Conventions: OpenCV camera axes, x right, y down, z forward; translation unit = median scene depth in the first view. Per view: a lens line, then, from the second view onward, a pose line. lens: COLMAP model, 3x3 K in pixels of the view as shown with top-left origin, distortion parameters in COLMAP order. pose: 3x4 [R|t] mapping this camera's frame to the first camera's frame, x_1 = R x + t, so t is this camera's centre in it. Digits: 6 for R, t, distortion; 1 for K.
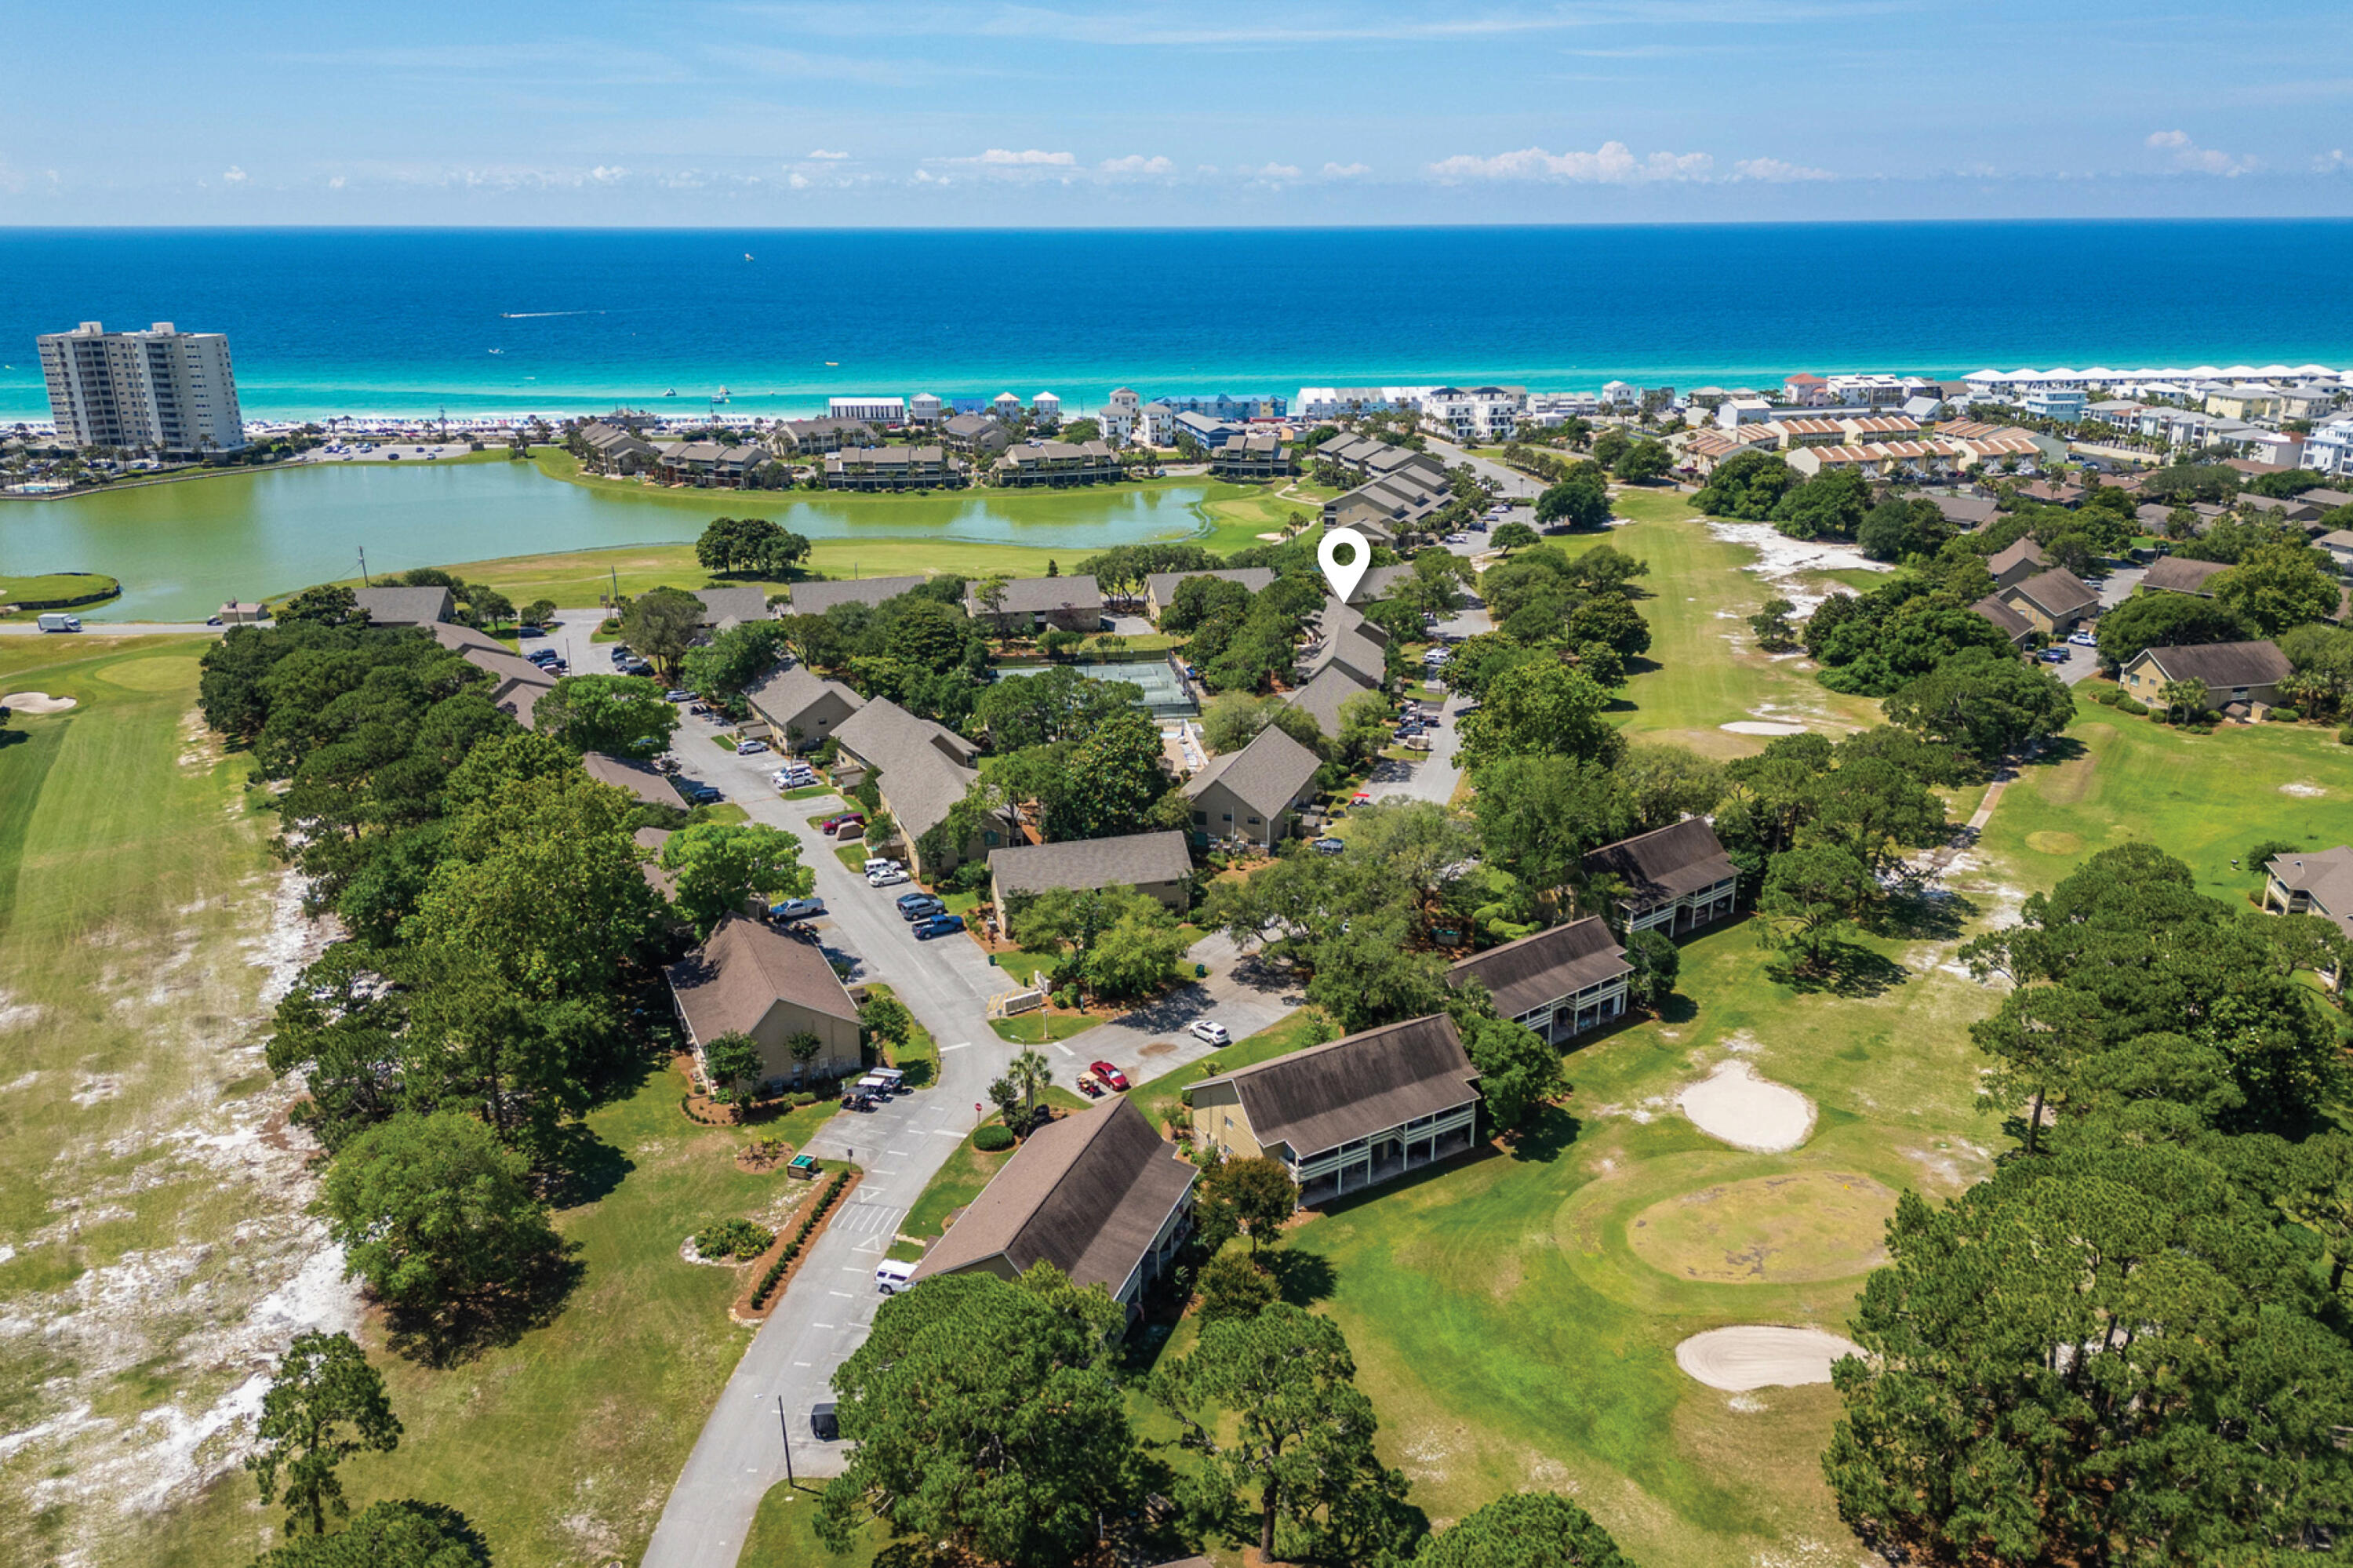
lens RADIAL K [[1557.4, 0, 1265.5], [0, 1557.4, 793.8], [0, 0, 1]] dist [0.005128, -0.001923]
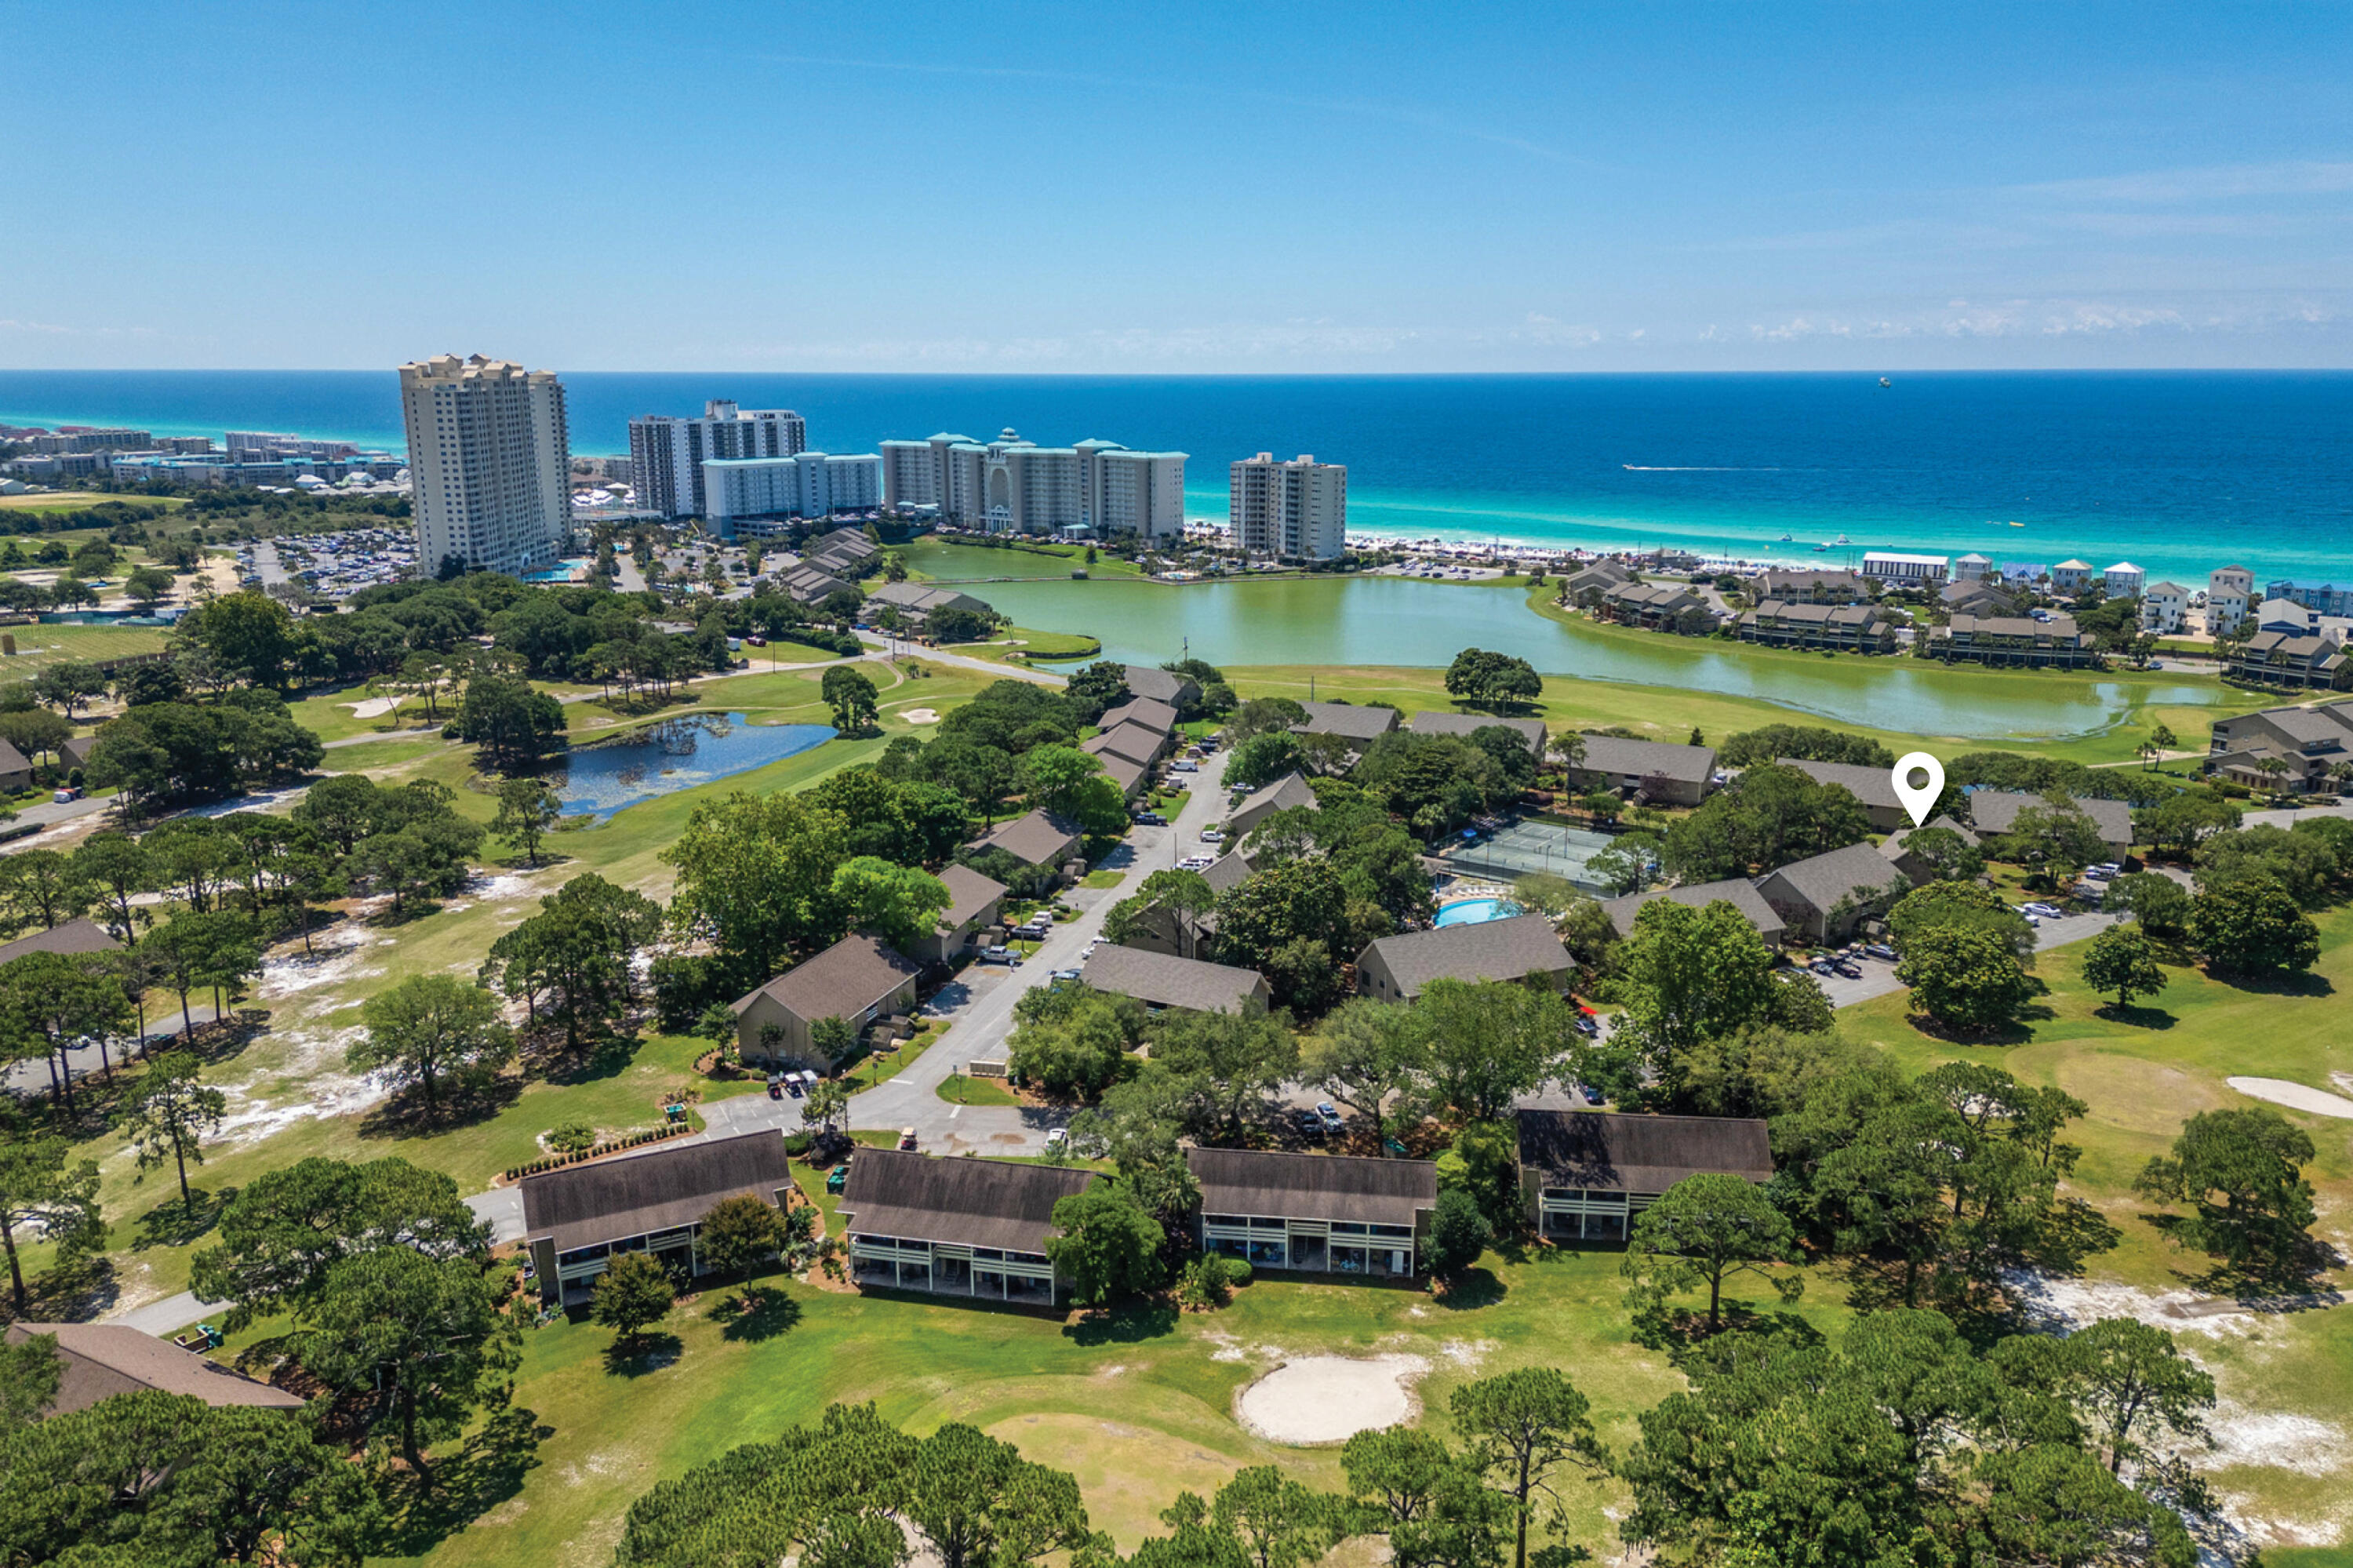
lens RADIAL K [[1603.5, 0, 1176.5], [0, 1603.5, 784.0], [0, 0, 1]] dist [0.002352, 0.000849]
pose [[0.721717, 0.166459, -0.671875, 0.149714], [-0.231714, 0.972752, -0.007902, -0.019156], [0.652252, 0.161386, 0.740623, 0.045689]]
